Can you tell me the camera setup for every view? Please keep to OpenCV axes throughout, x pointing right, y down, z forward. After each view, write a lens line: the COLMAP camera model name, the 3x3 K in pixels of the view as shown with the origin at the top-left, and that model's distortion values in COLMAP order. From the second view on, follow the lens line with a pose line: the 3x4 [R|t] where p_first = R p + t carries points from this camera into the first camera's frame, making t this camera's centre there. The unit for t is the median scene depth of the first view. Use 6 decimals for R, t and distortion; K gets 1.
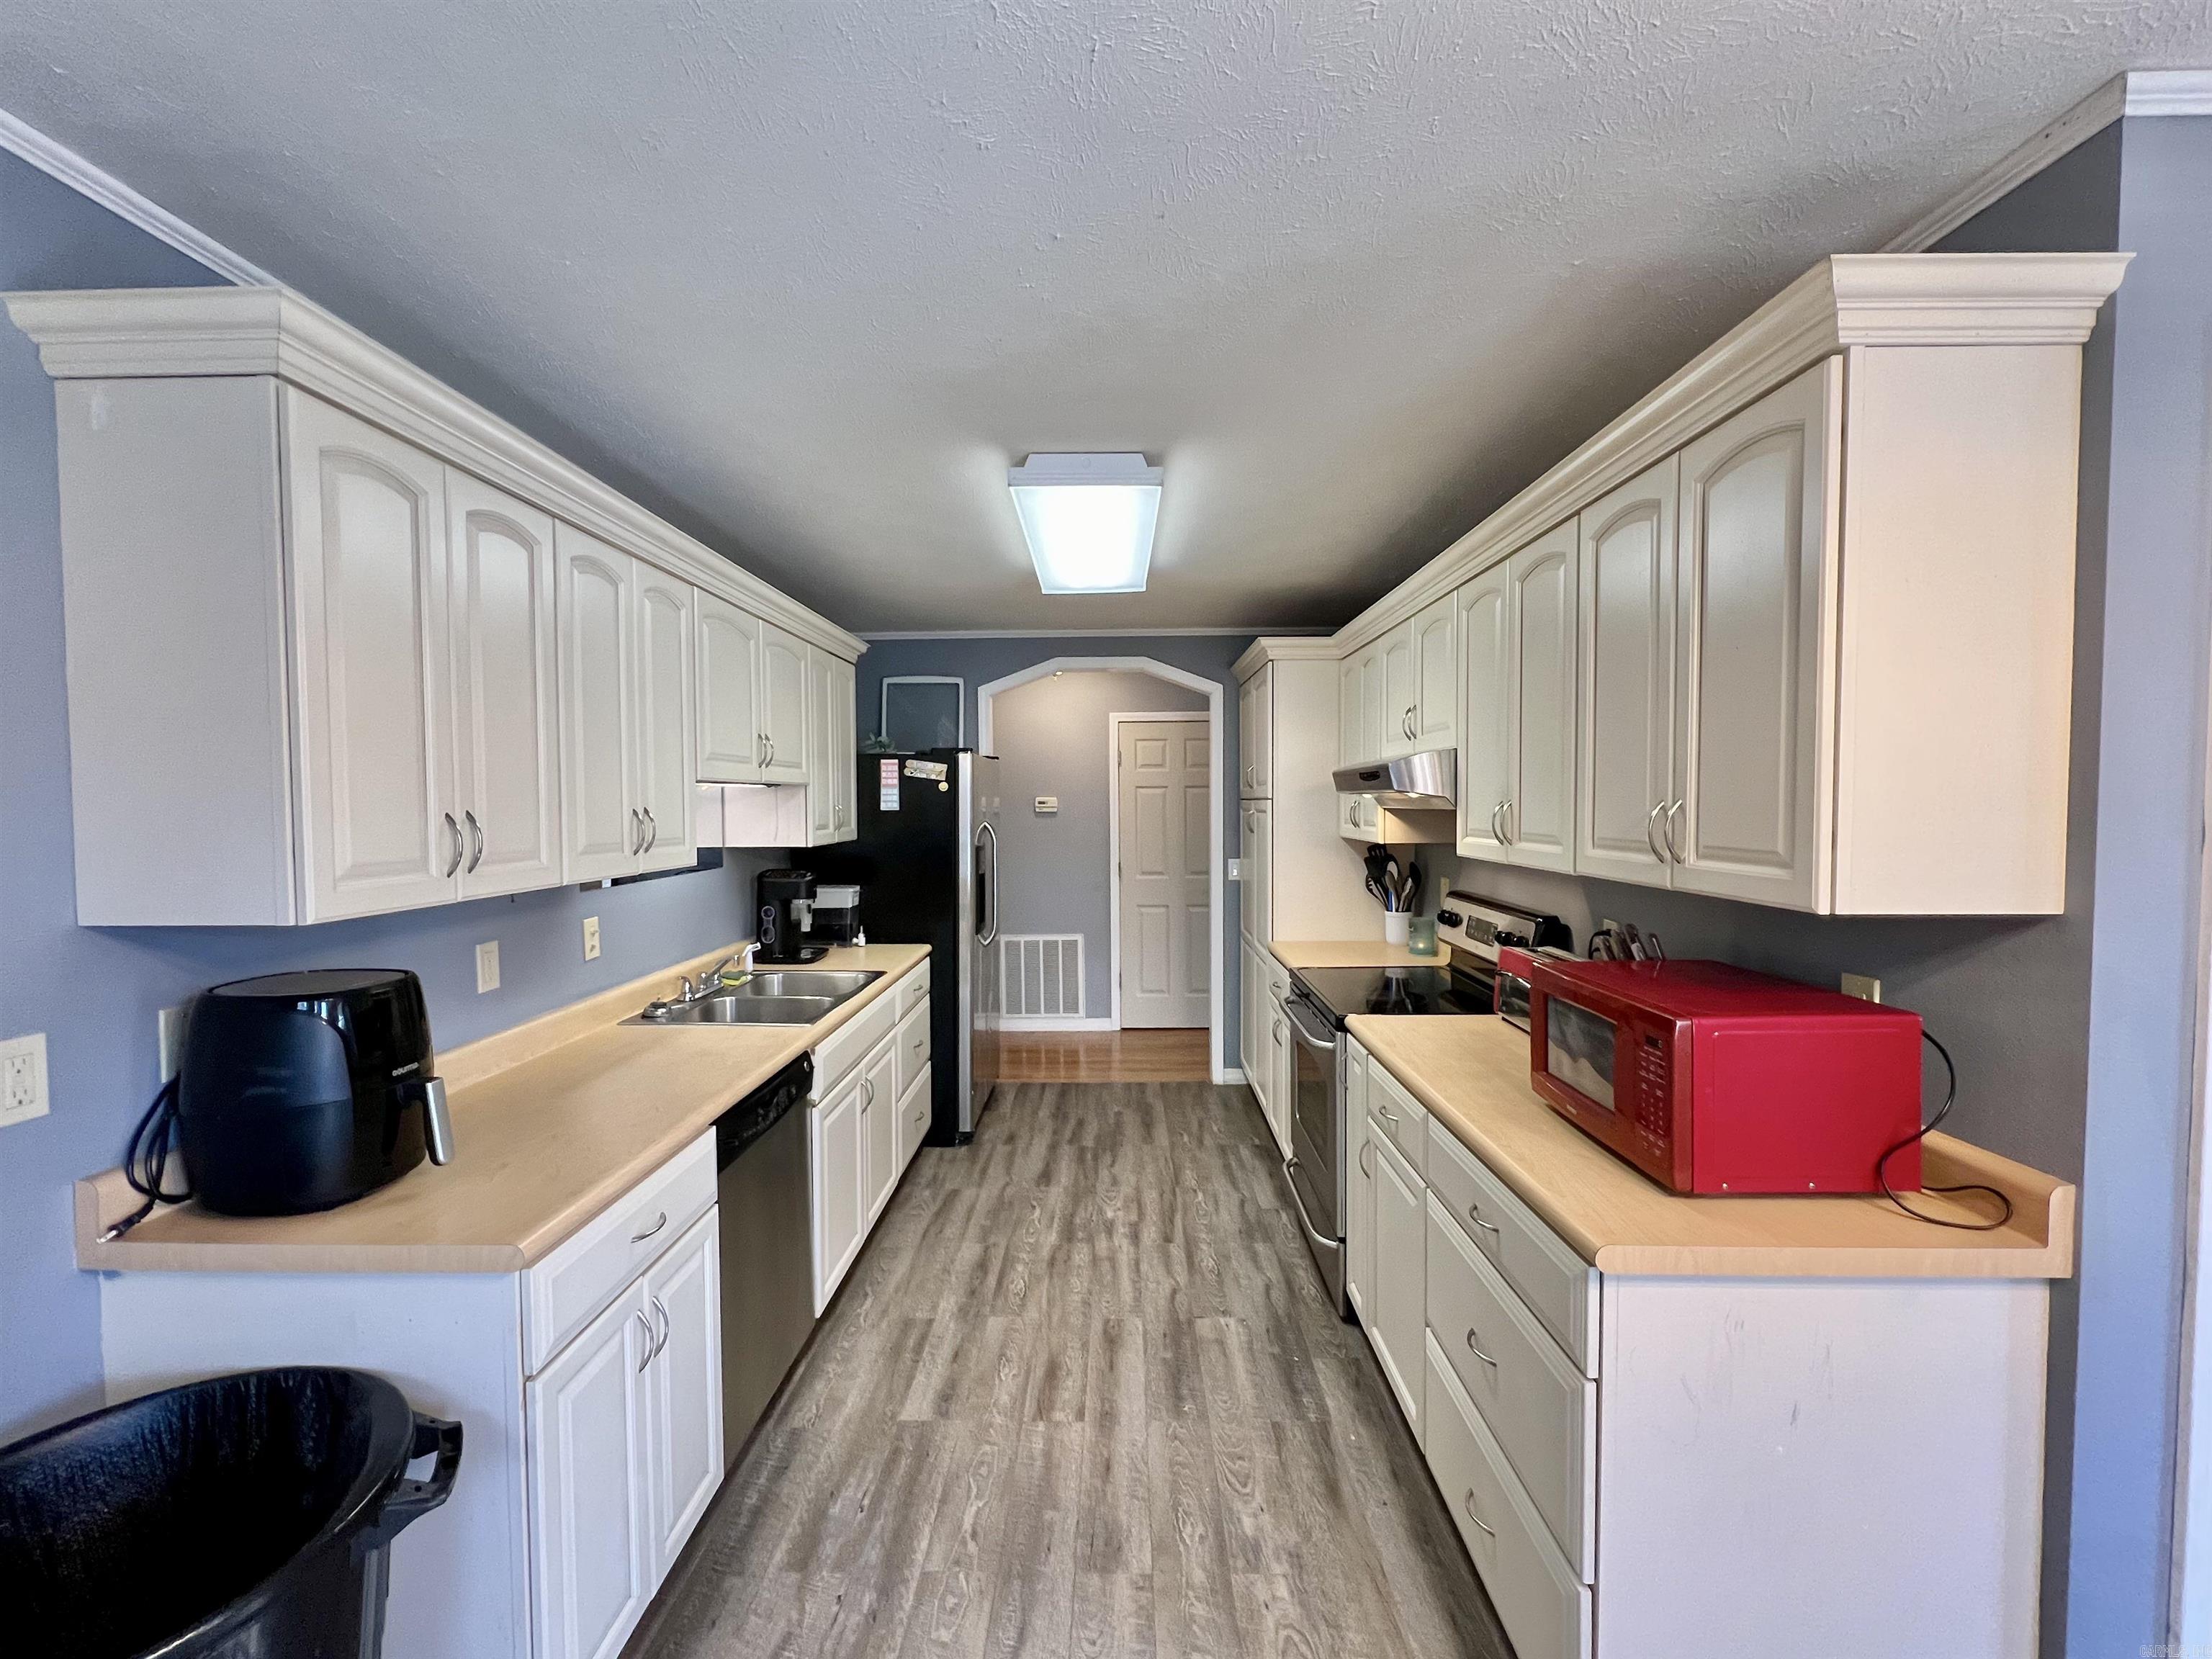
lens RADIAL K [[927.9, 0, 1101.5], [0, 927.9, 827.1], [0, 0, 1]] dist [-0.002285, 0.000689]
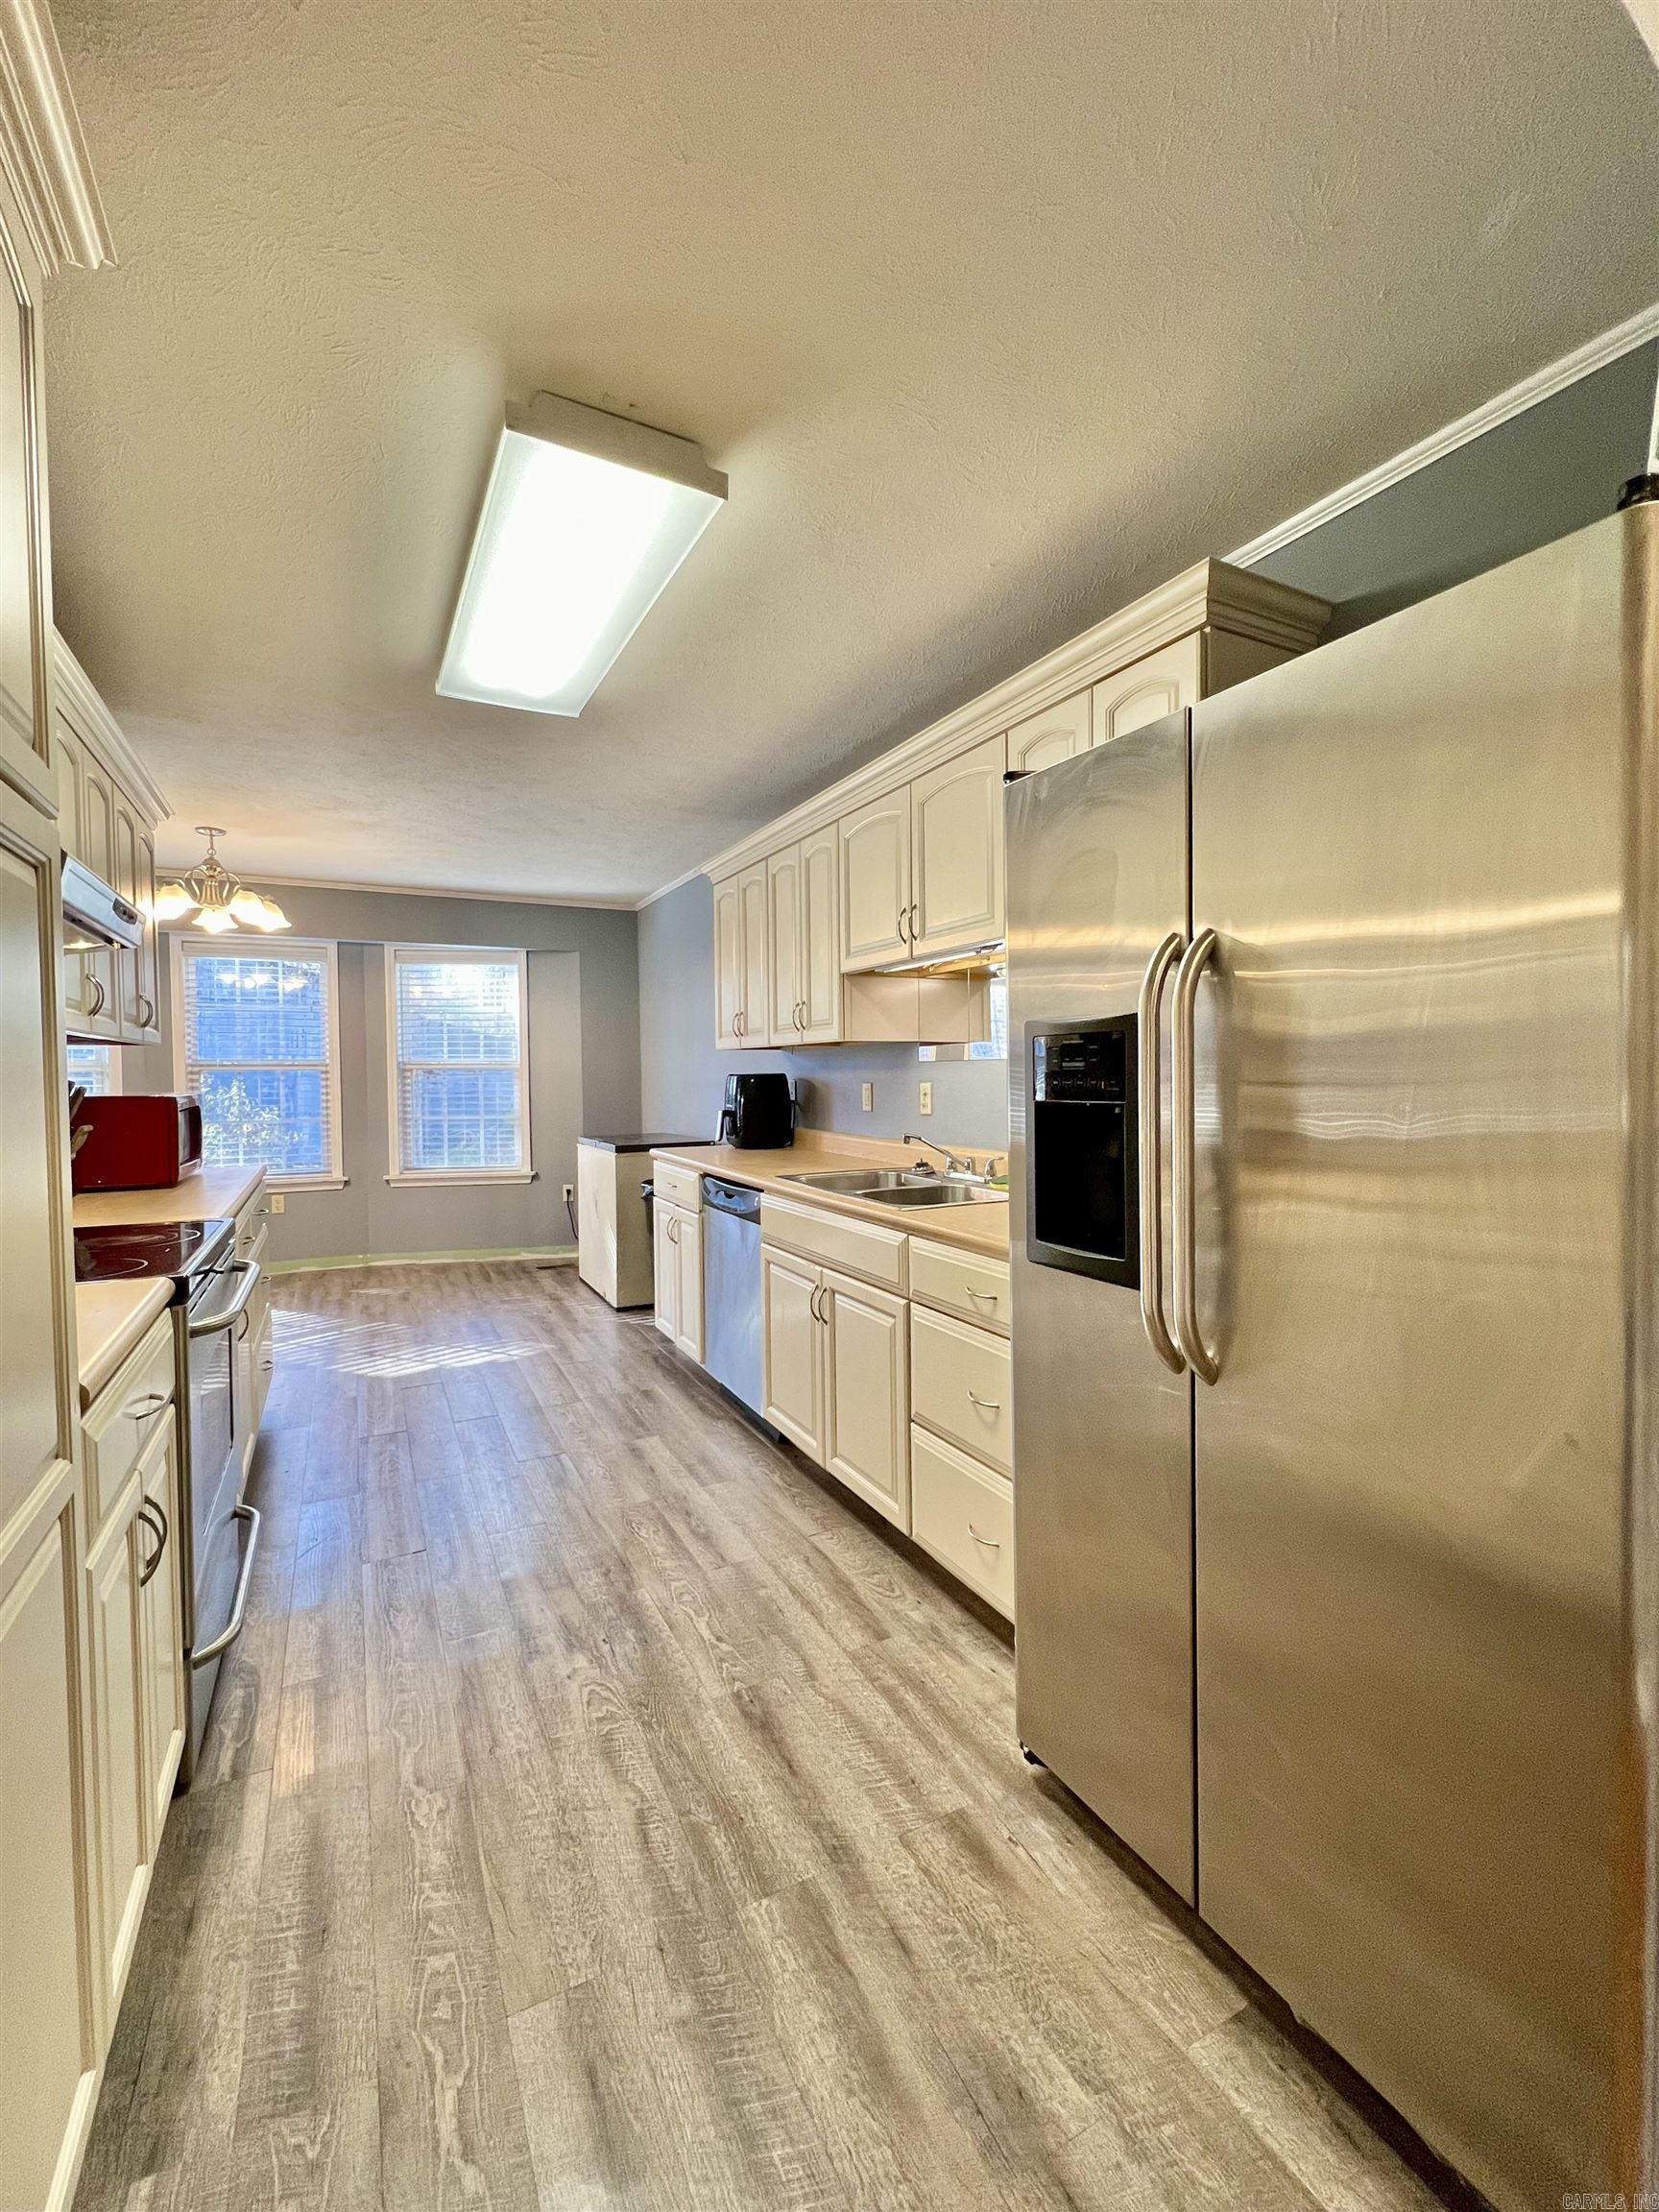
lens RADIAL K [[927.9, 0, 821.5], [0, 927.9, 1101.1], [0, 0, 1]] dist [-0.002285, 0.000689]
pose [[-0.880997, 0.029942, -0.472173, 0.146210], [0.002740, 0.998302, 0.058194, 0.039328], [0.473114, 0.049976, -0.879583, 1.640780]]
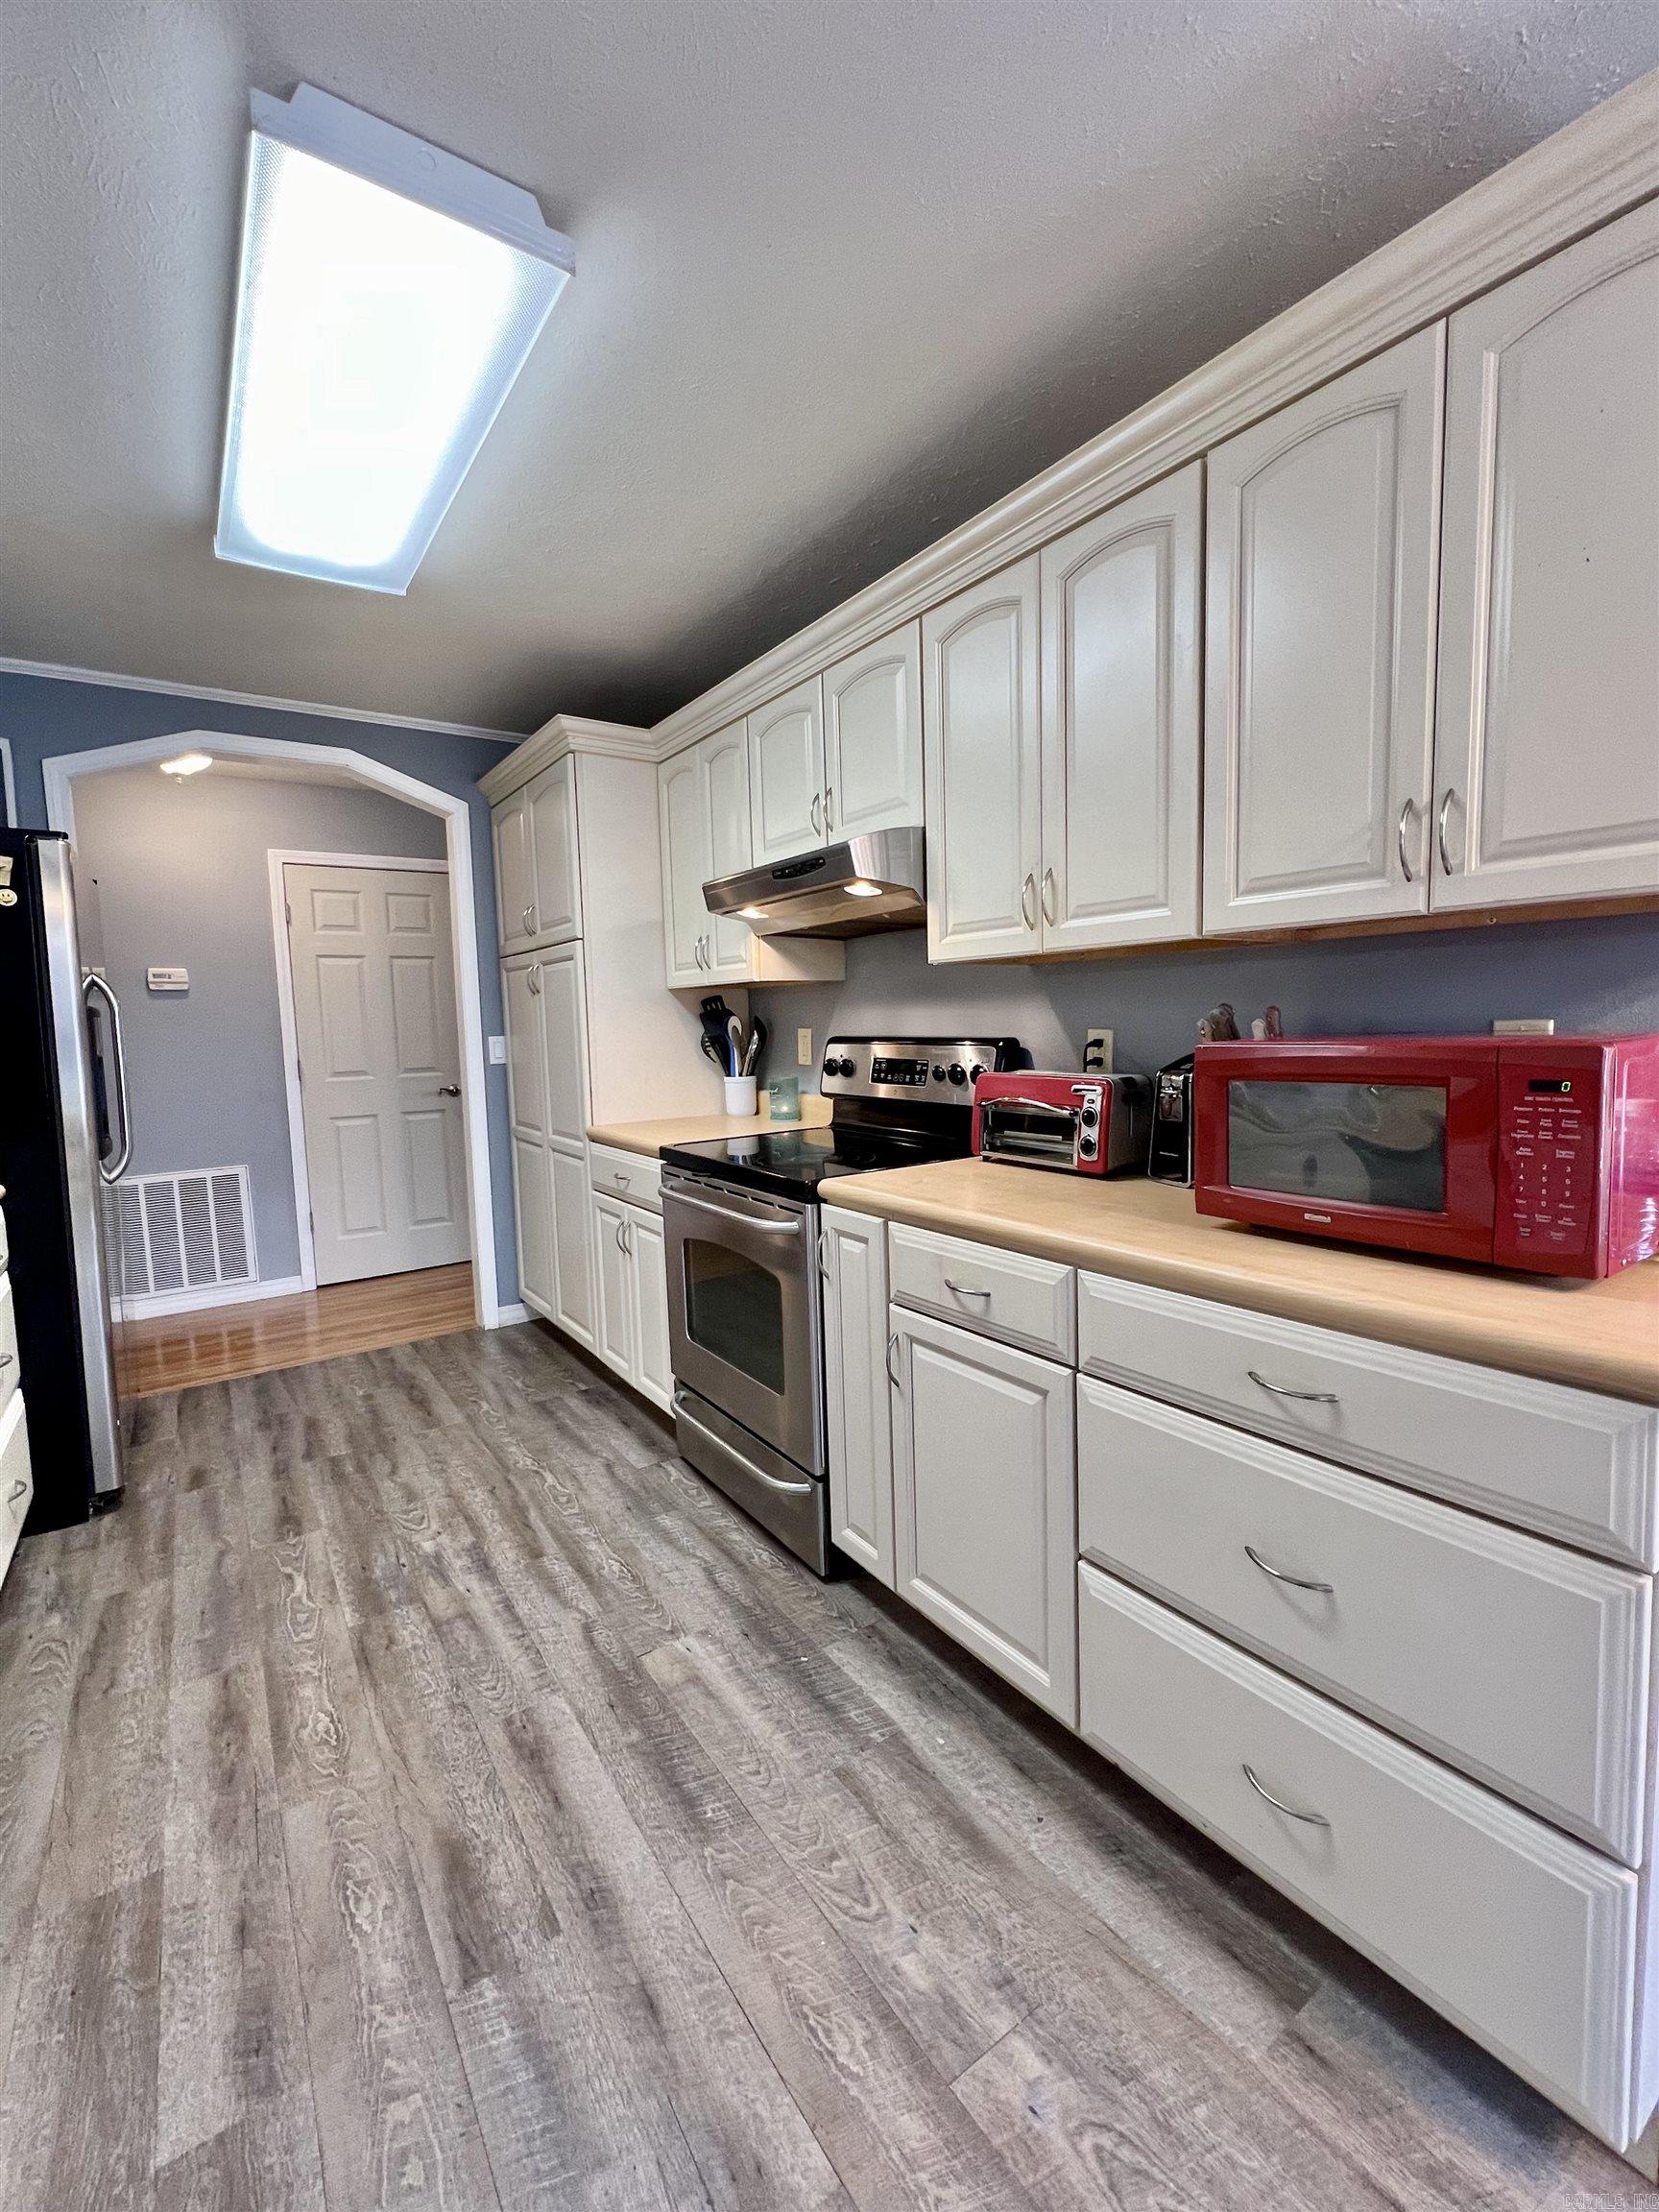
lens RADIAL K [[927.9, 0, 825.4], [0, 927.9, 1101.8], [0, 0, 1]] dist [-0.002285, 0.000689]
pose [[0.812863, -0.068376, 0.578427, -0.126263], [0.039427, 0.997267, 0.062481, 0.078072], [-0.581119, -0.027983, 0.813337, 0.327889]]
